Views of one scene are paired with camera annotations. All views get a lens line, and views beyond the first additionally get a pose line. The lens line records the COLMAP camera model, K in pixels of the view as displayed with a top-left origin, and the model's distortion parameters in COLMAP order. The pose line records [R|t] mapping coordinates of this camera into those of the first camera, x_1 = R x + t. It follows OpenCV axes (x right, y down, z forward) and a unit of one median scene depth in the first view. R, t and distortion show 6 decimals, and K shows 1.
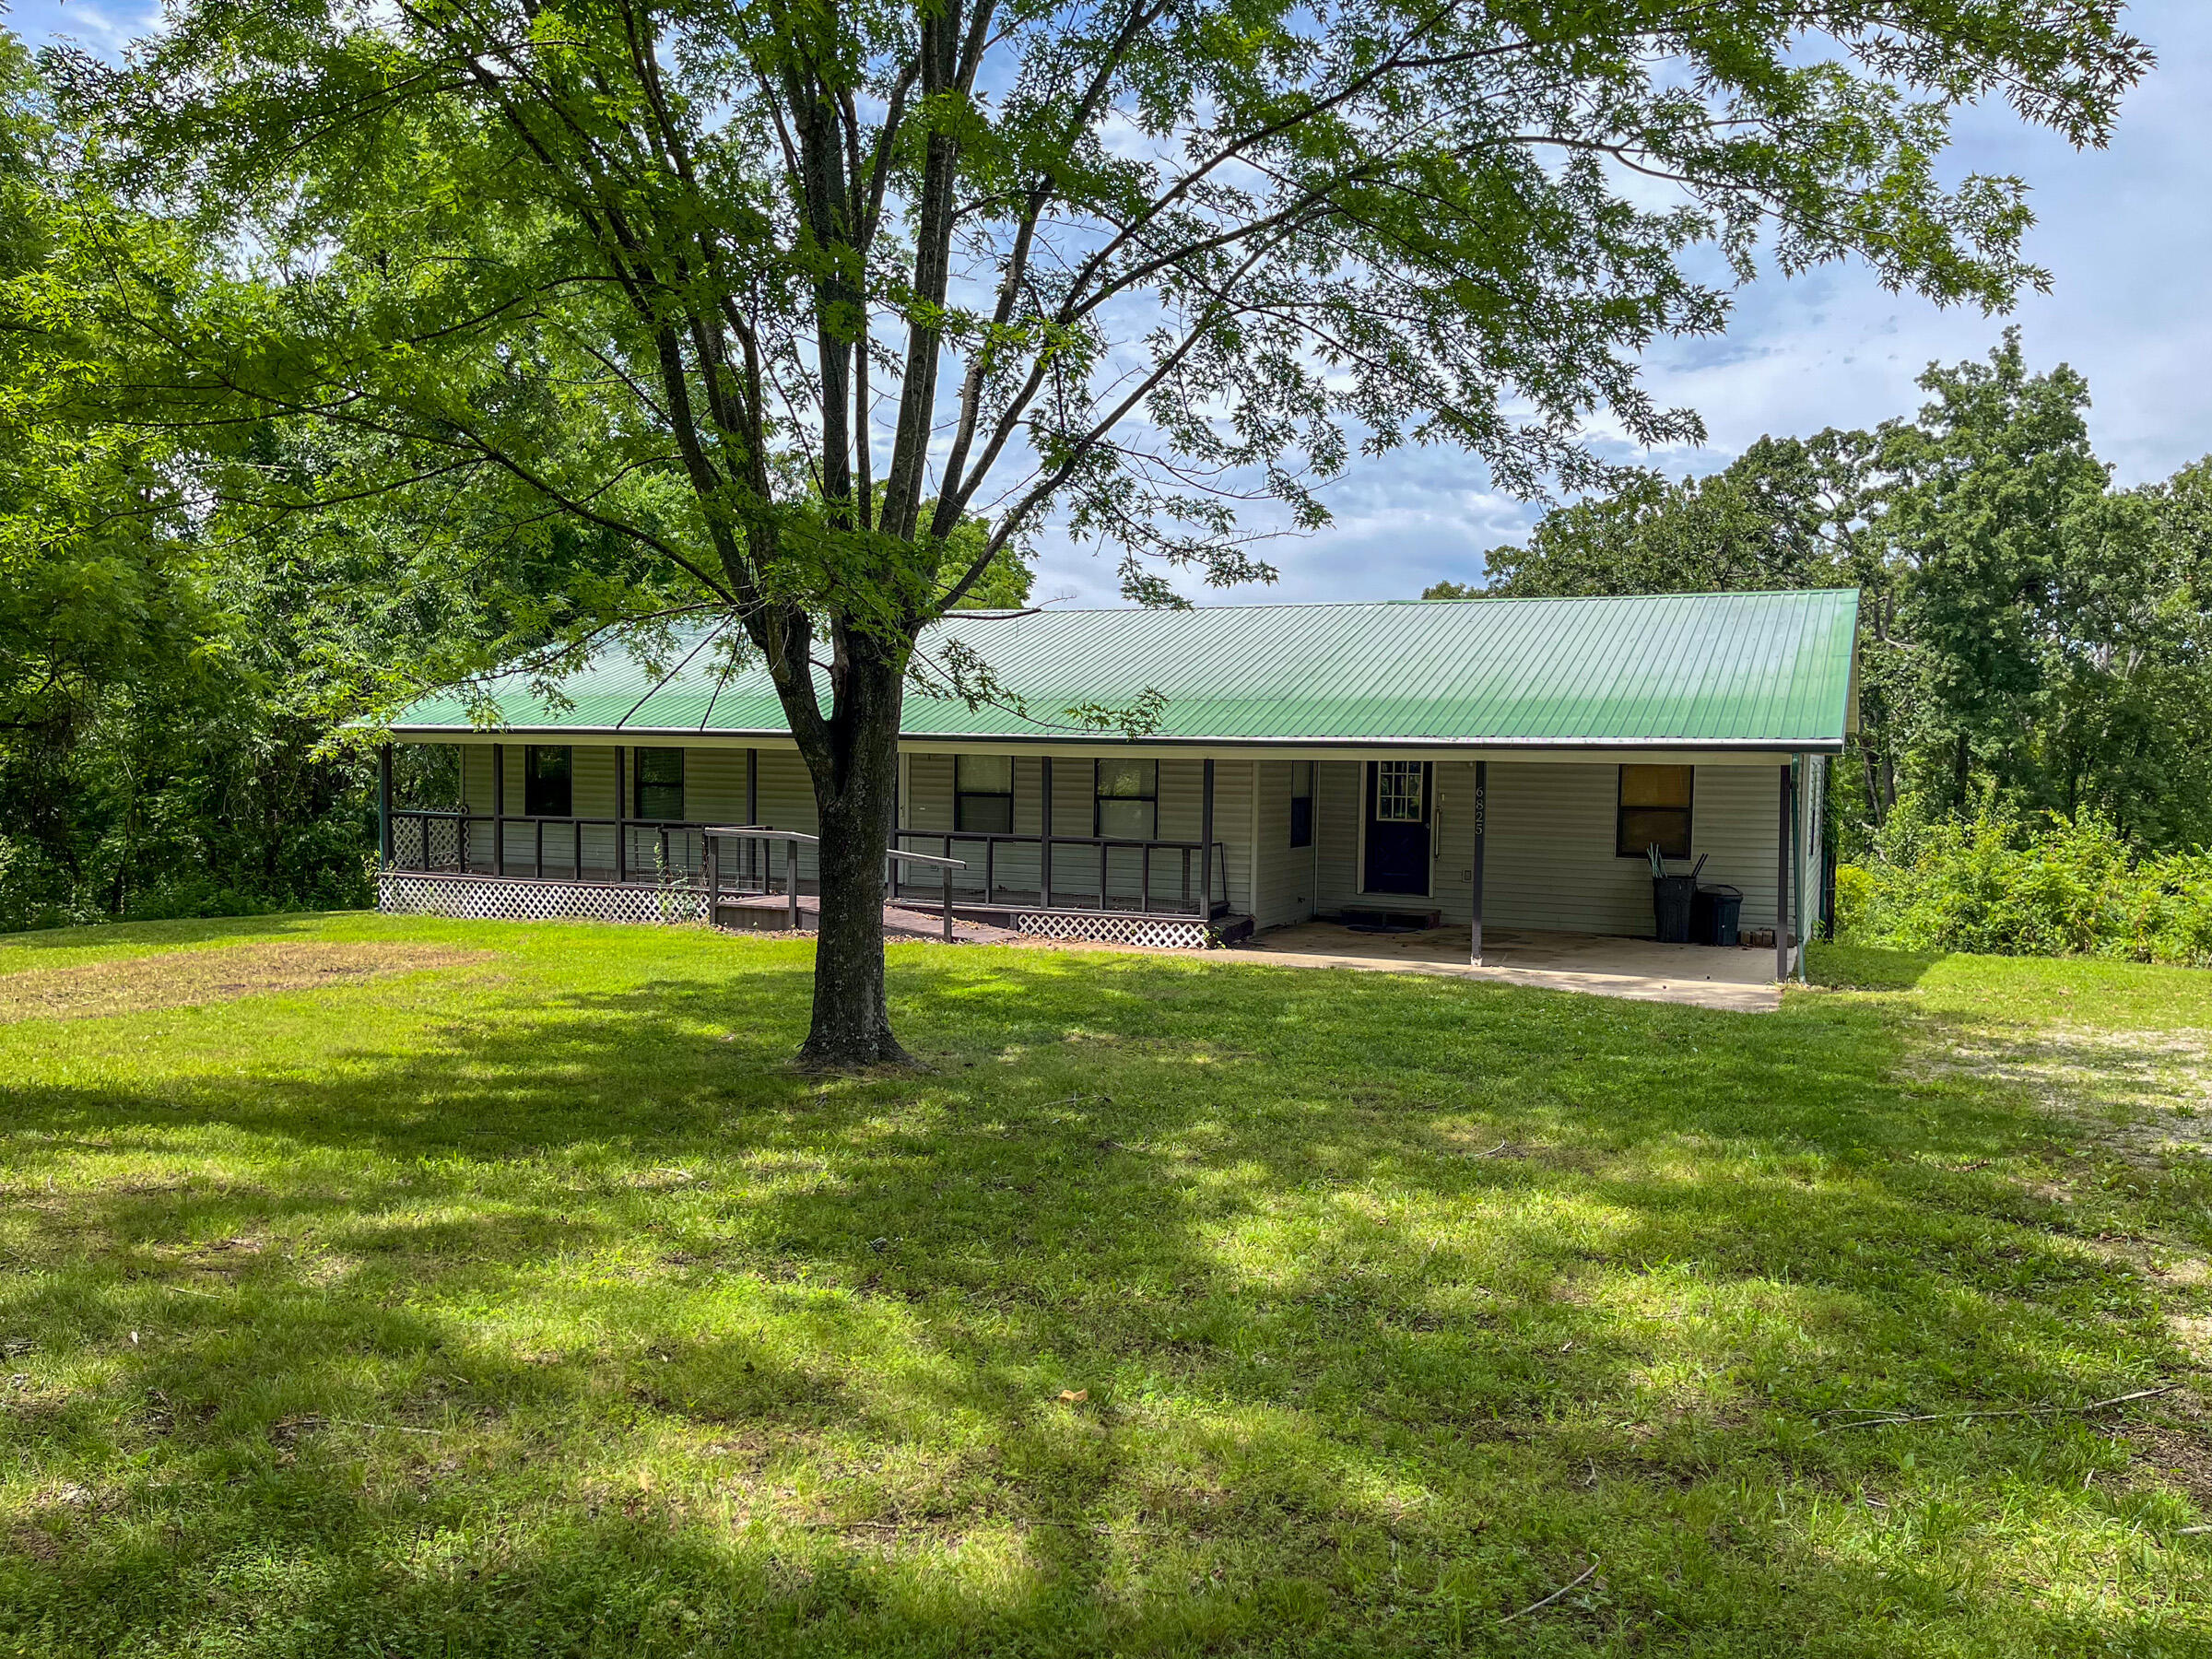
lens RADIAL K [[1674.9, 0, 1106.0], [0, 1674.9, 829.5], [0, 0, 1]] dist [-0.000093, -0.000040]
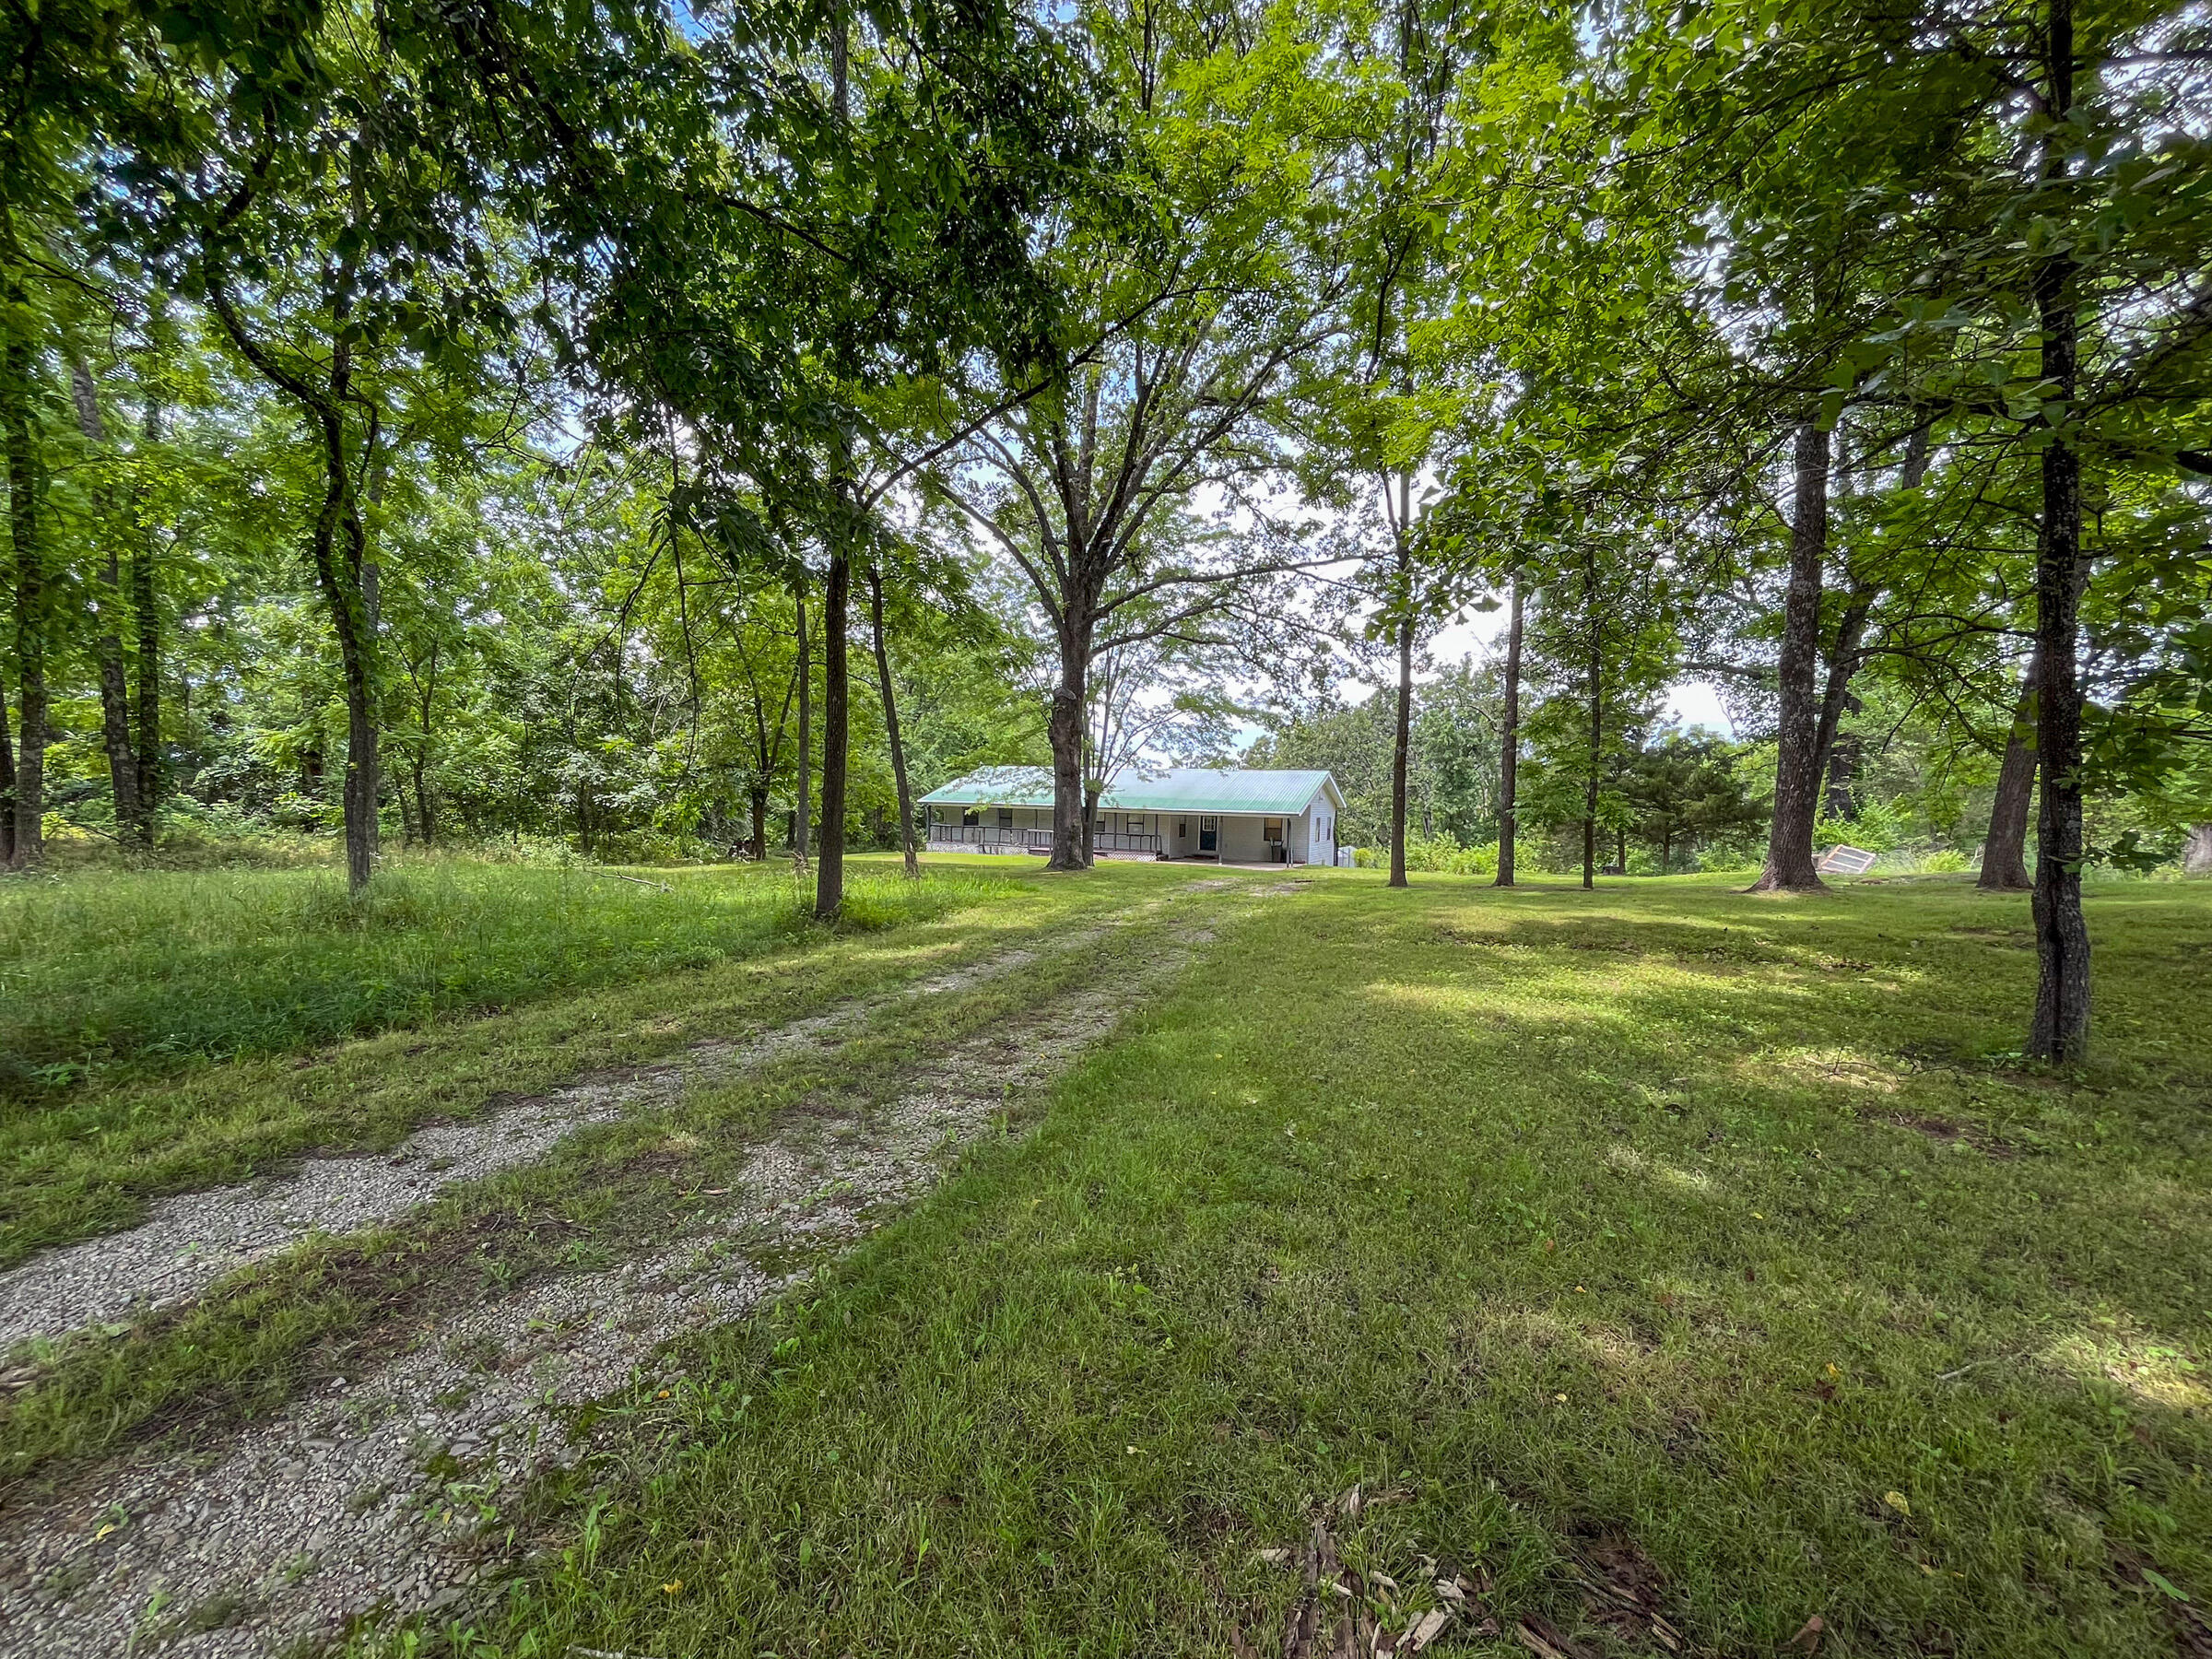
lens RADIAL K [[942.1, 0, 1101.3], [0, 942.1, 834.0], [0, 0, 1]] dist [-0.001512, -0.000146]
pose [[0.999932, 0.009769, -0.006295, -0.053881], [-0.009821, 0.999918, -0.008187, 0.024548], [0.006215, 0.008248, 0.999947, -1.192639]]
